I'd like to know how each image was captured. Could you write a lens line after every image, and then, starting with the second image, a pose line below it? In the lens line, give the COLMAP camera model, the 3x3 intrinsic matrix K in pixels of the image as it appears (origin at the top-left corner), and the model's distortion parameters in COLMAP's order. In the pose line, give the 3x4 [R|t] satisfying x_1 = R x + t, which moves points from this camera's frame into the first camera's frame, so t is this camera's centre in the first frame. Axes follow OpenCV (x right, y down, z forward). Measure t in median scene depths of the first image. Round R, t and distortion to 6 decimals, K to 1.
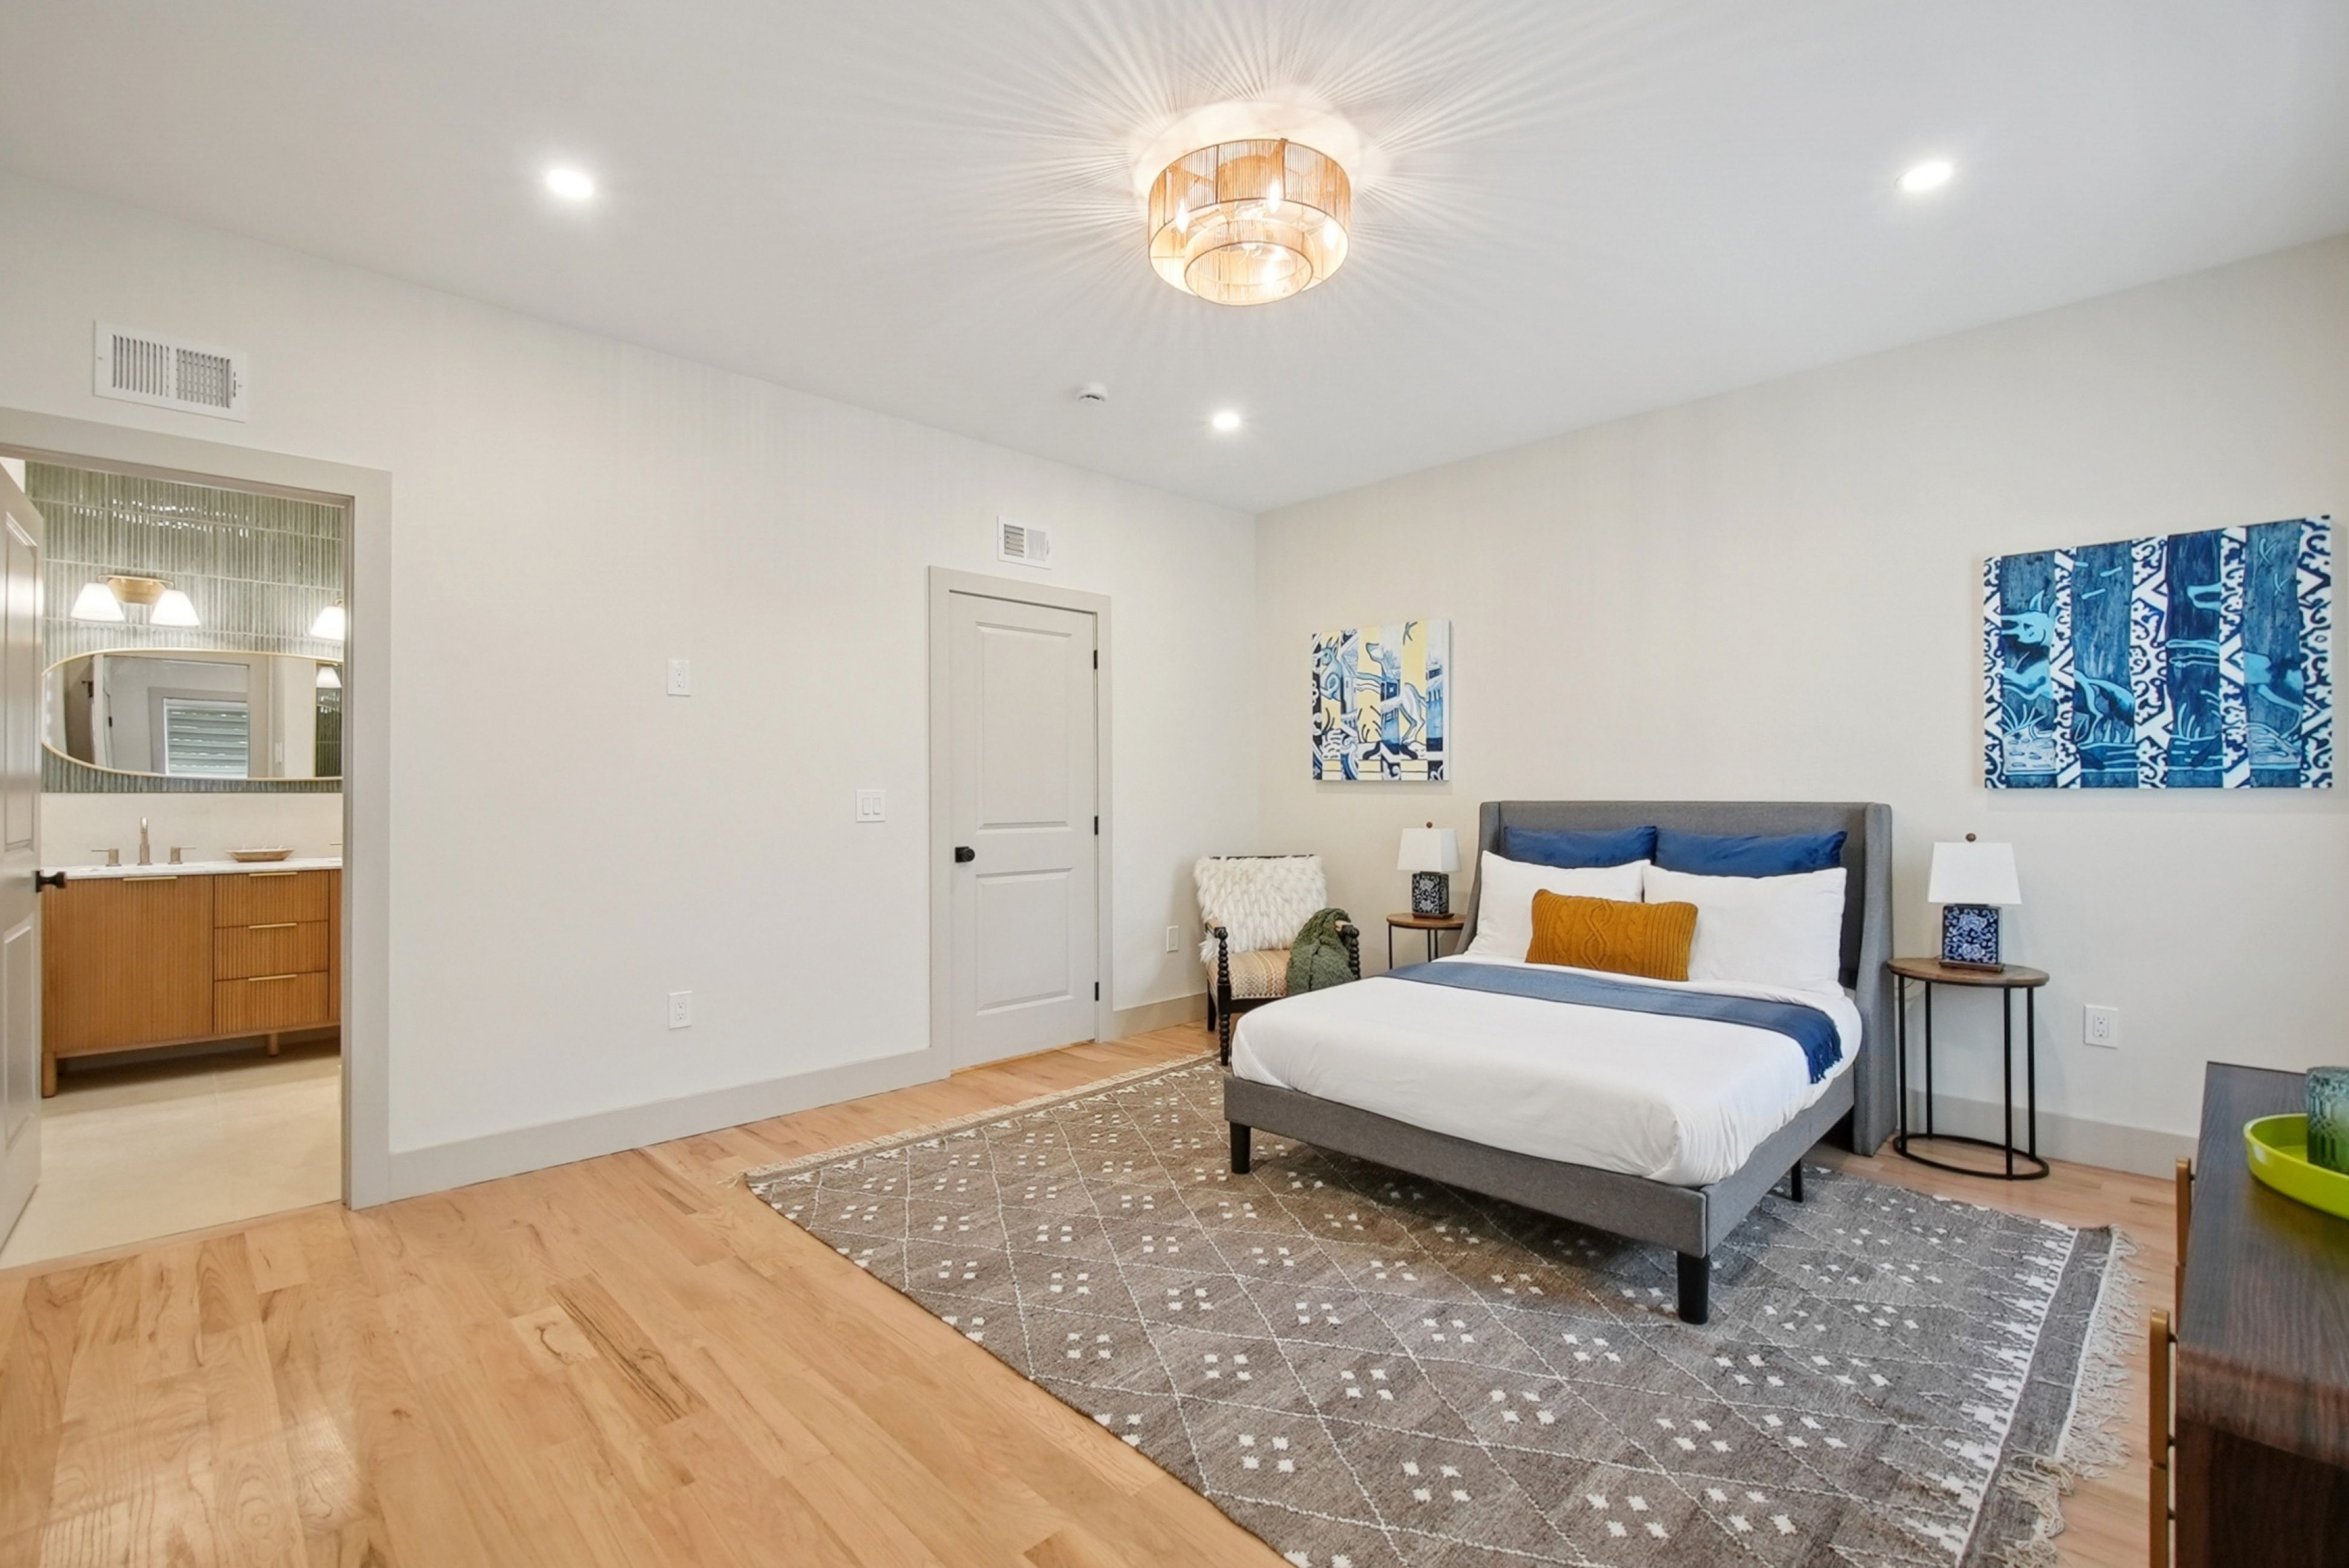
lens RADIAL K [[1038.7, 0, 1159.7], [0, 1038.7, 779.3], [0, 0, 1]] dist [0.000736, -0.000002]
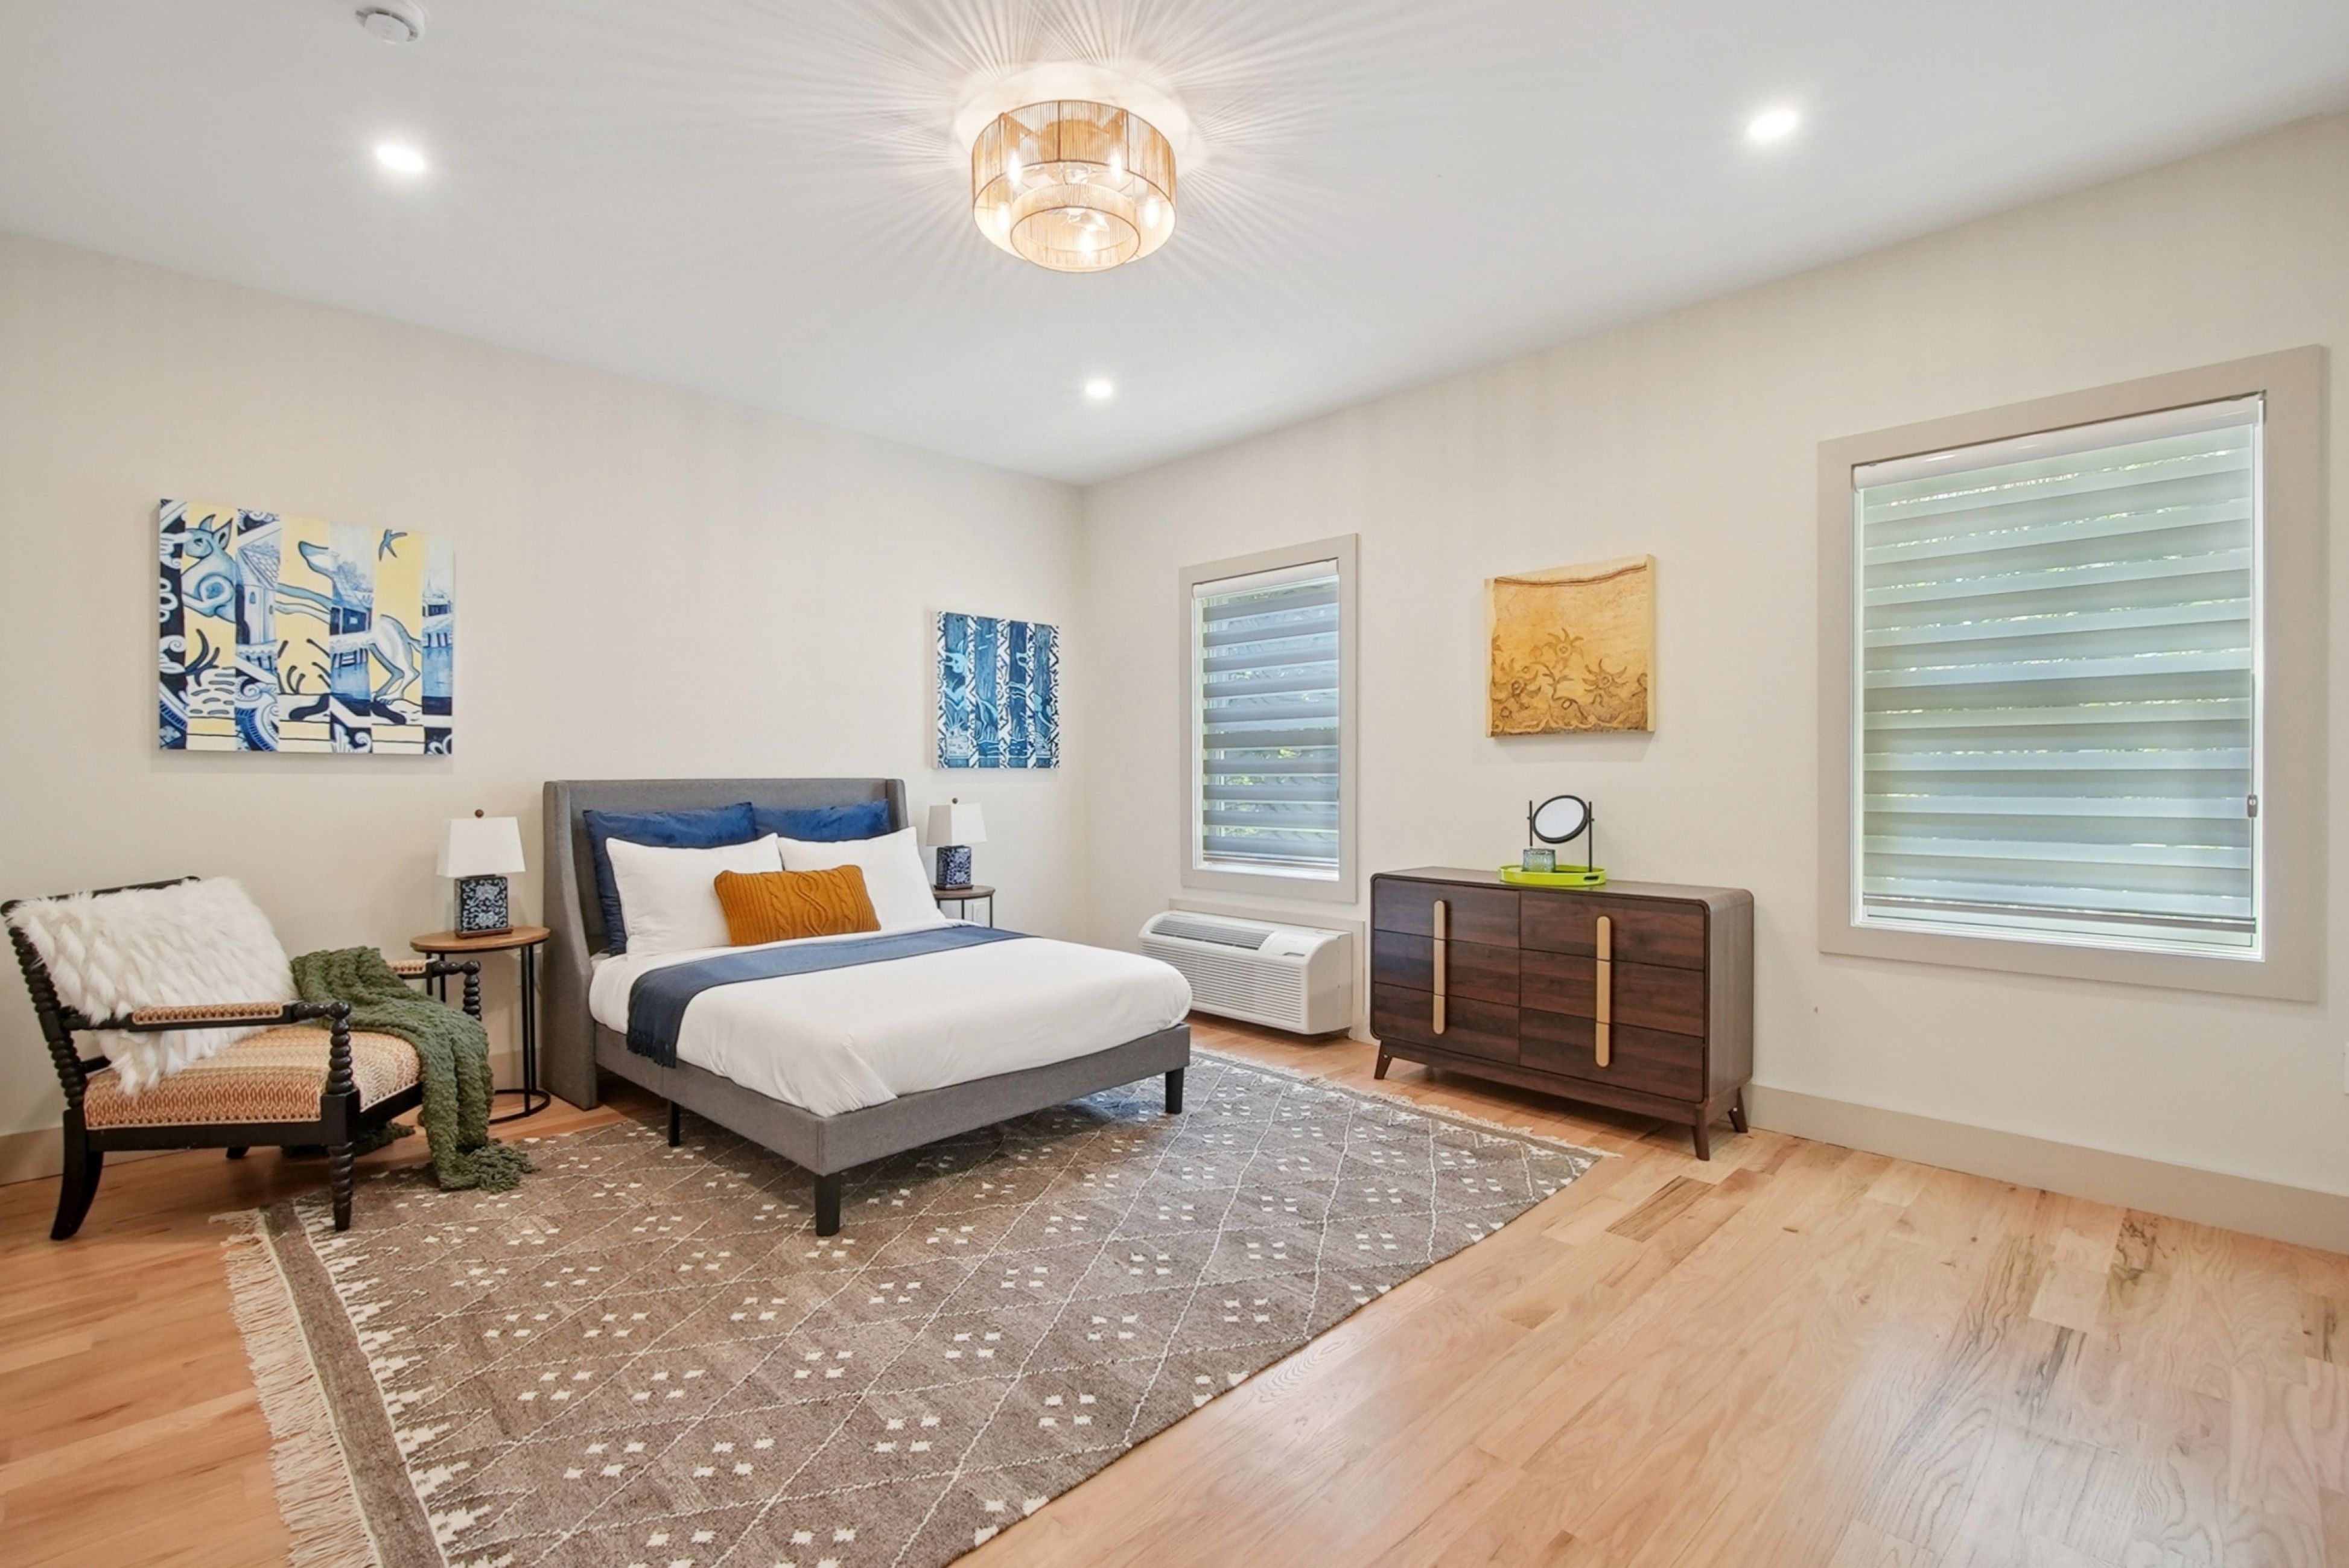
lens RADIAL K [[1038.7, 0, 1159.7], [0, 1038.7, 779.3], [0, 0, 1]] dist [0.000736, -0.000002]
pose [[-0.000123, -0.007012, 0.999975, -0.712968], [-0.010922, 0.999916, 0.007010, 0.012073], [-0.999940, -0.010921, -0.000200, 0.718463]]
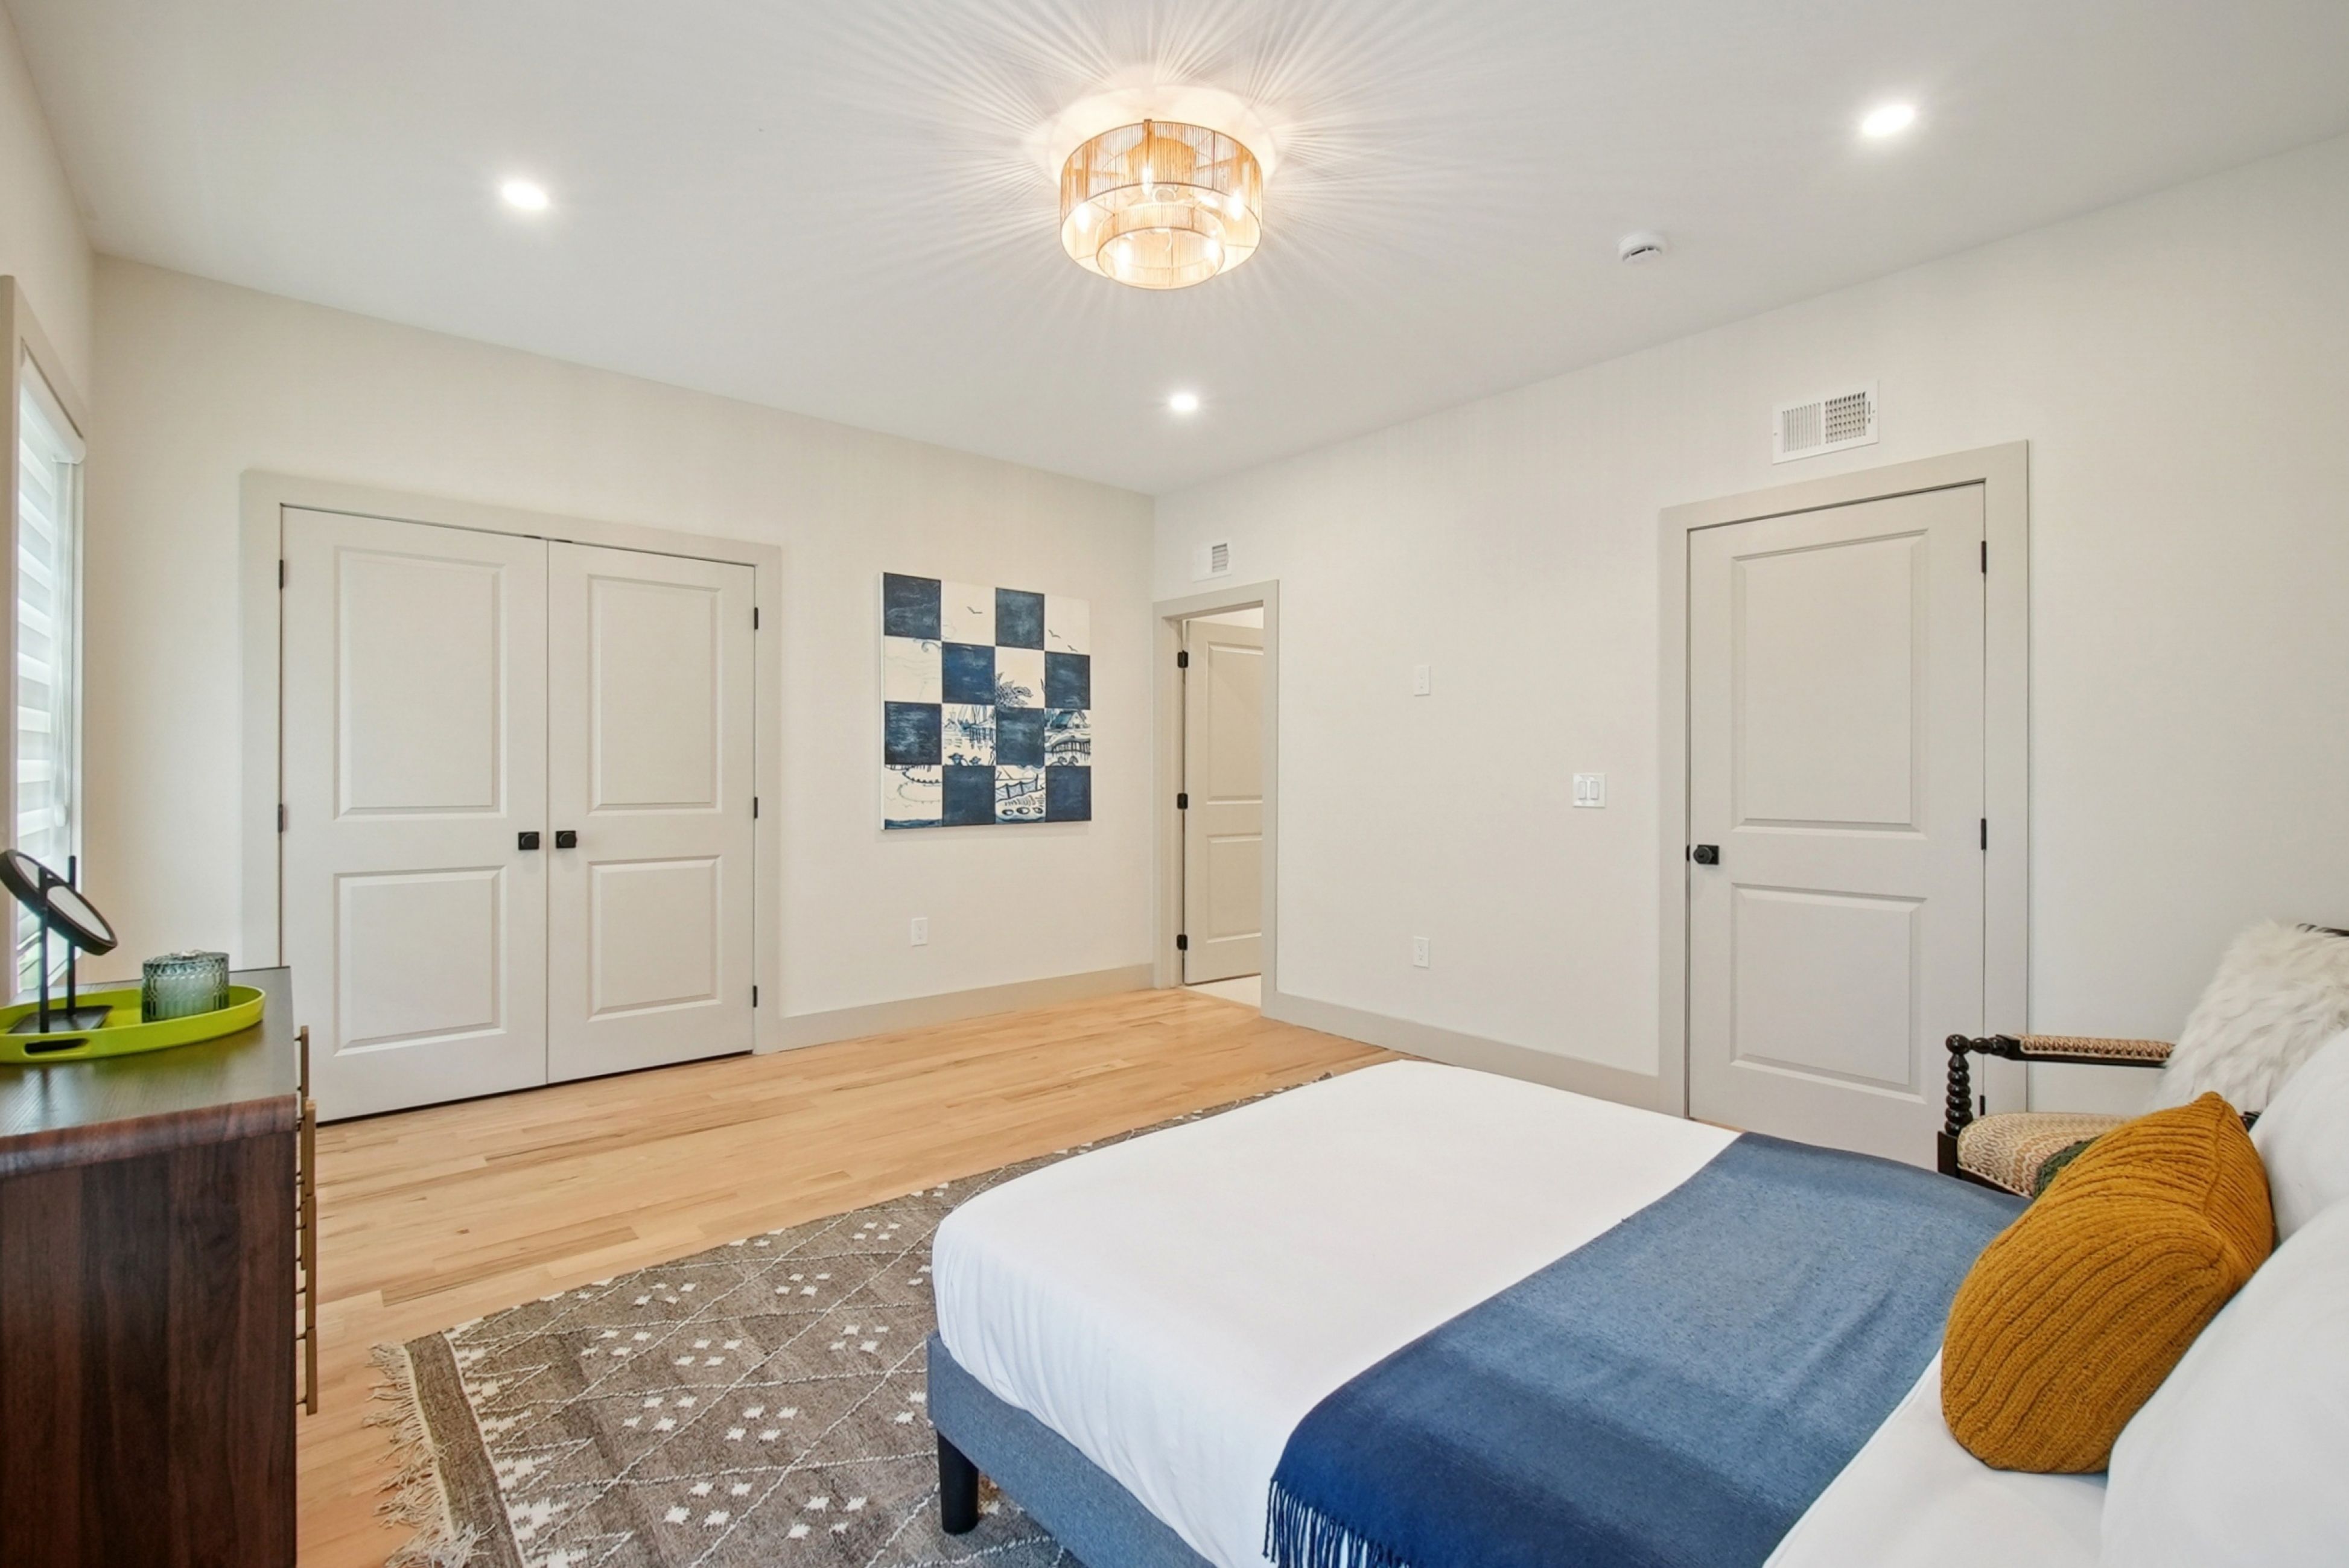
lens RADIAL K [[1038.7, 0, 1159.7], [0, 1038.7, 779.3], [0, 0, 1]] dist [0.000736, -0.000002]
pose [[-0.068037, 0.004747, -0.997672, 0.845685], [0.011830, 0.999922, 0.003950, 0.007570], [0.997613, -0.011534, -0.068087, 0.832119]]
